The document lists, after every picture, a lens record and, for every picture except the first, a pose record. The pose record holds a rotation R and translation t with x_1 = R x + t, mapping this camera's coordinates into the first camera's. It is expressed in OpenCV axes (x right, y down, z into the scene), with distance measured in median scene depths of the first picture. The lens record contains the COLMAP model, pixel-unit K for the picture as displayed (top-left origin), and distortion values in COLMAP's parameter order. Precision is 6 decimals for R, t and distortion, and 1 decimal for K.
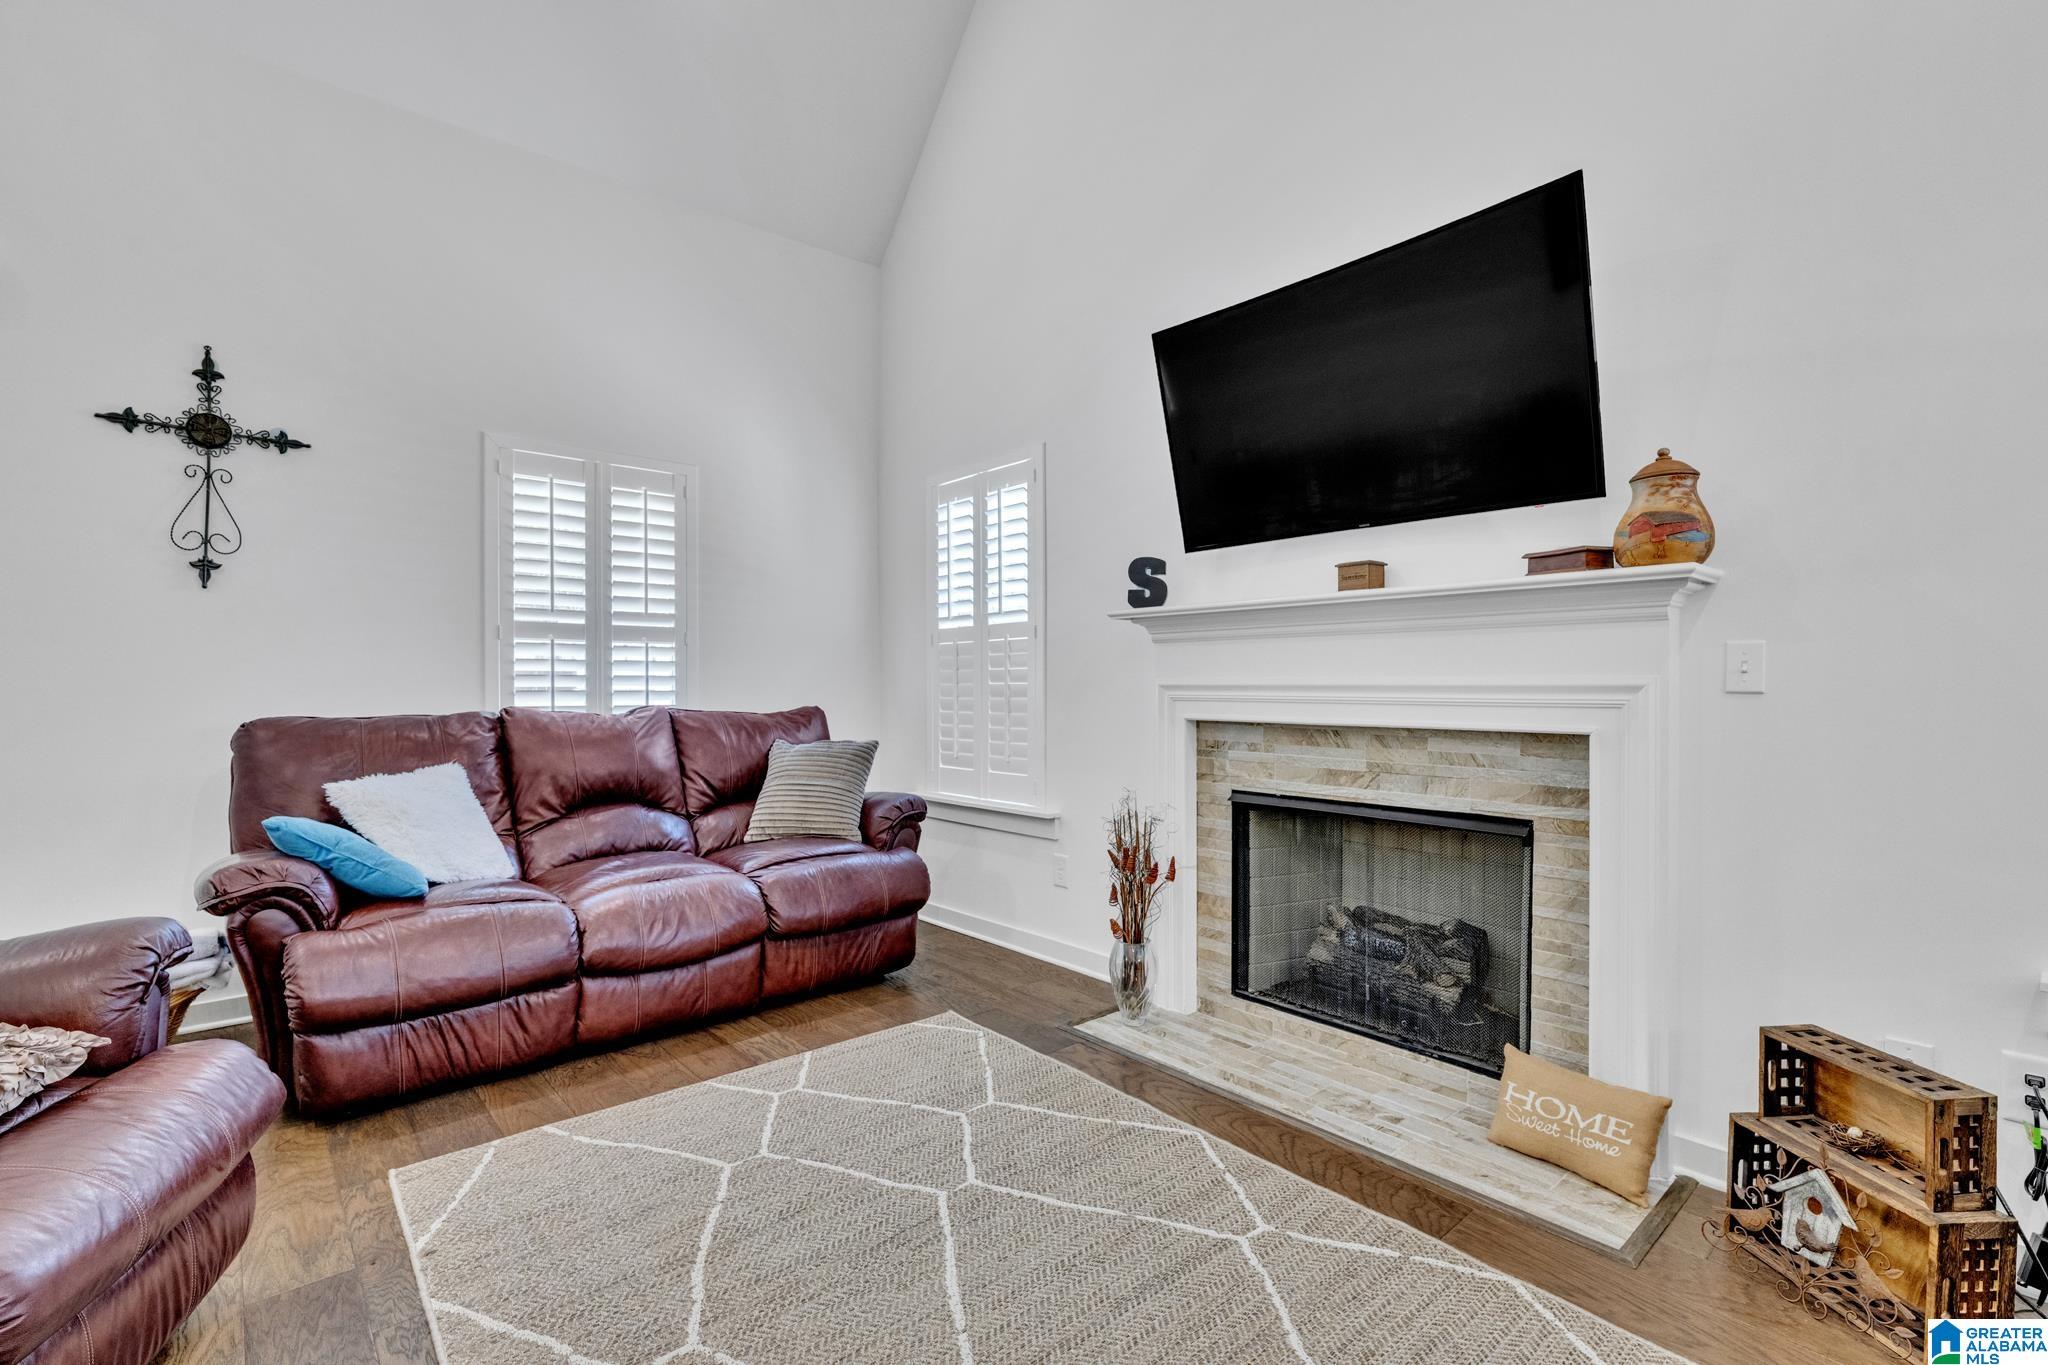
lens RADIAL K [[908.4, 0, 1024.0], [0, 908.4, 682.5], [0, 0, 1]] dist [0.000285, -0.000009]
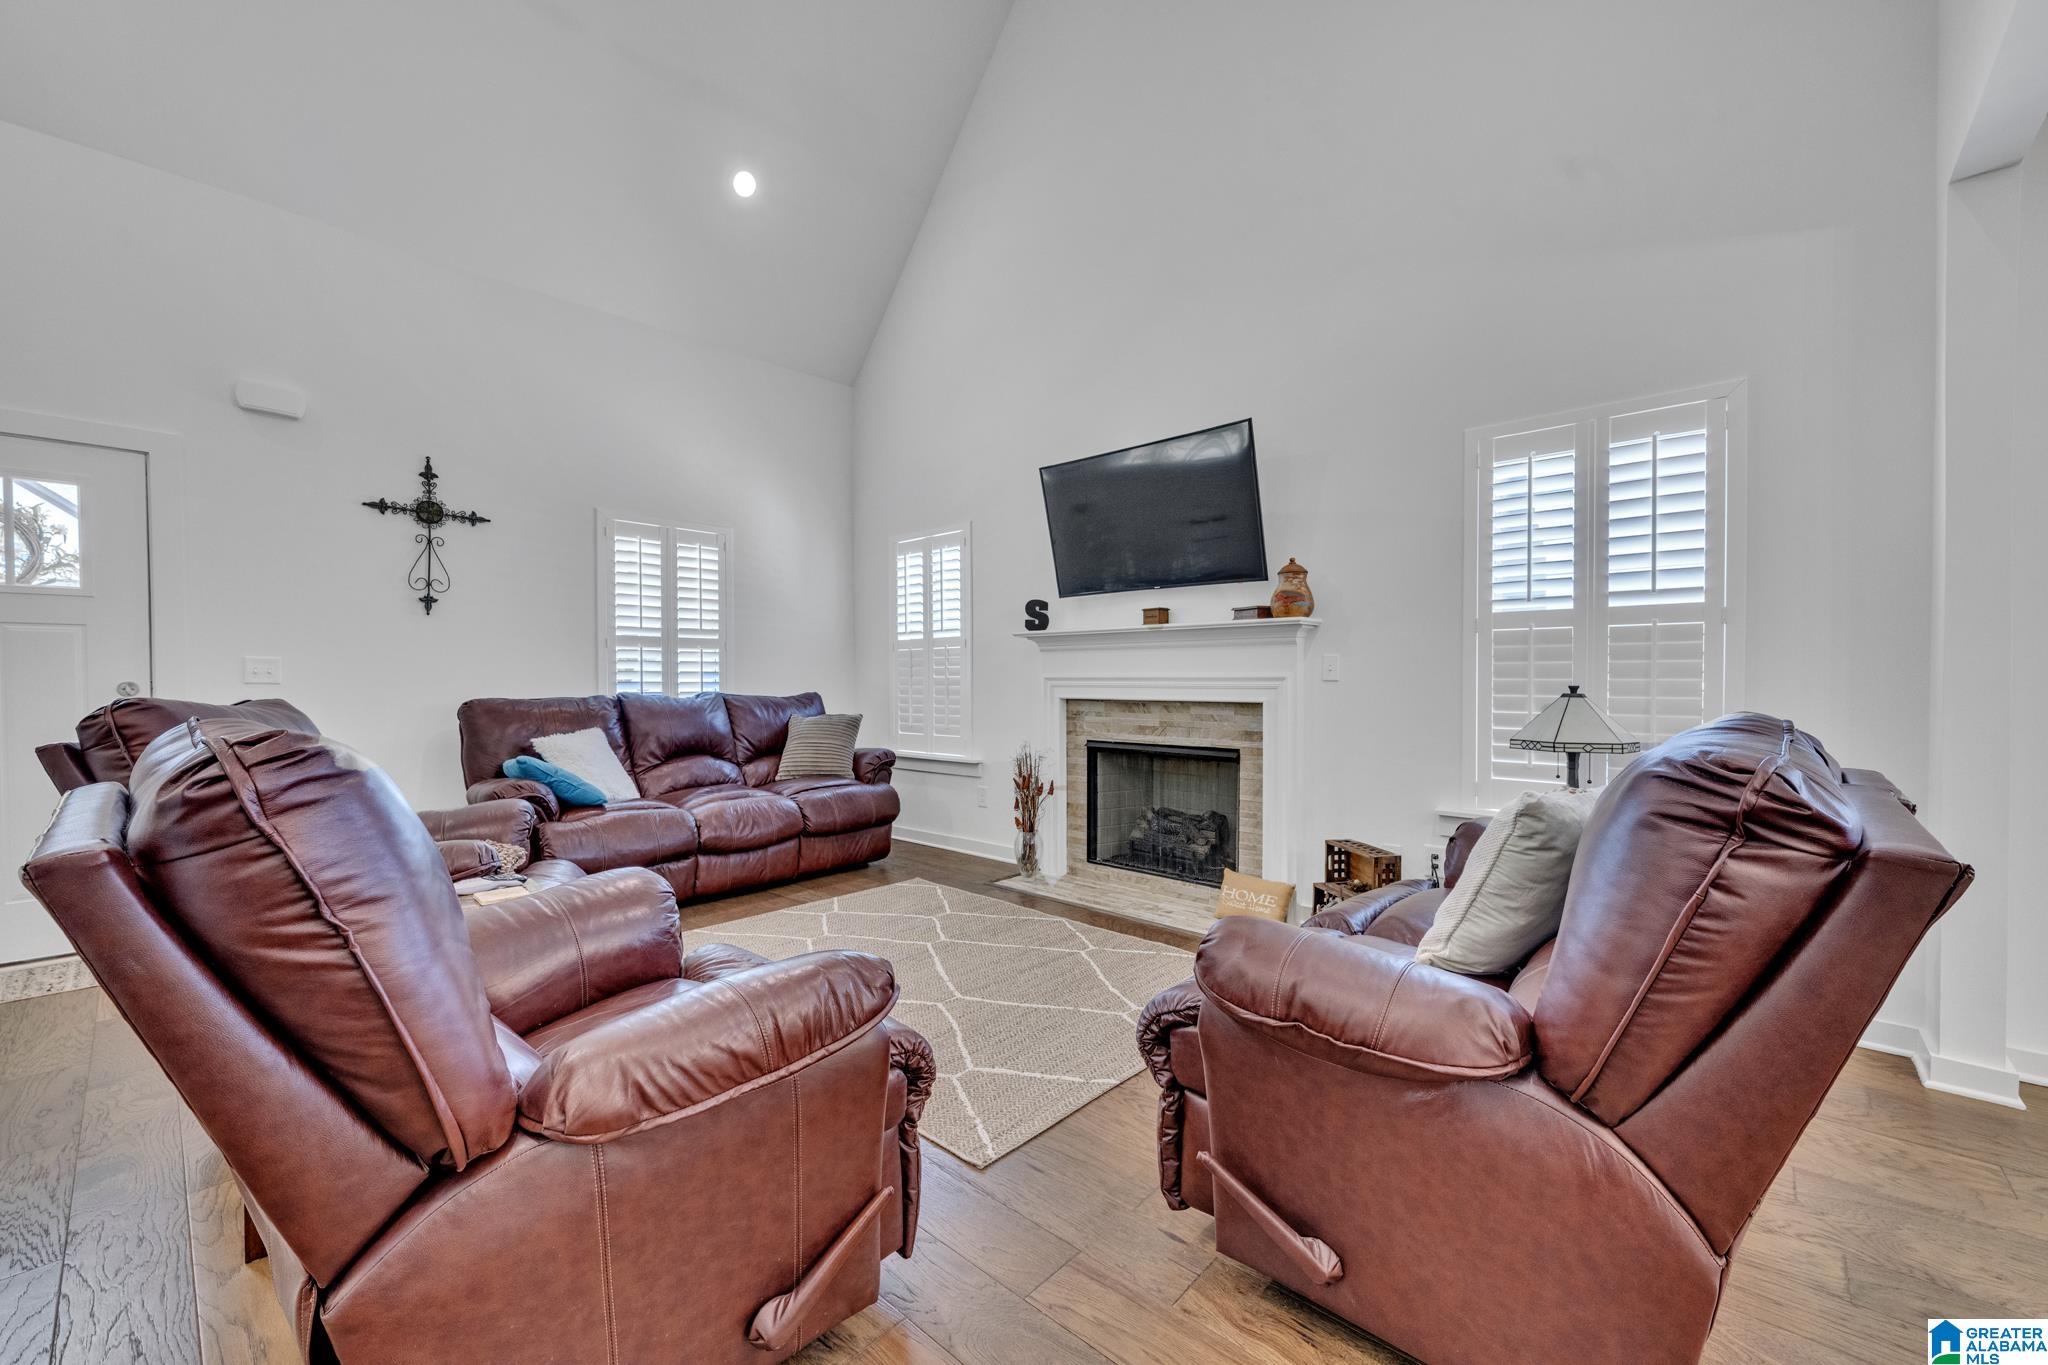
lens RADIAL K [[802.4, 0, 1021.5], [0, 802.4, 686.6], [0, 0, 1]] dist [0.000560, 0.000041]
pose [[0.993972, -0.002163, 0.109616, -0.052909], [0.000768, 0.999918, 0.012767, 0.000791], [-0.109635, -0.012606, 0.993892, -0.455214]]
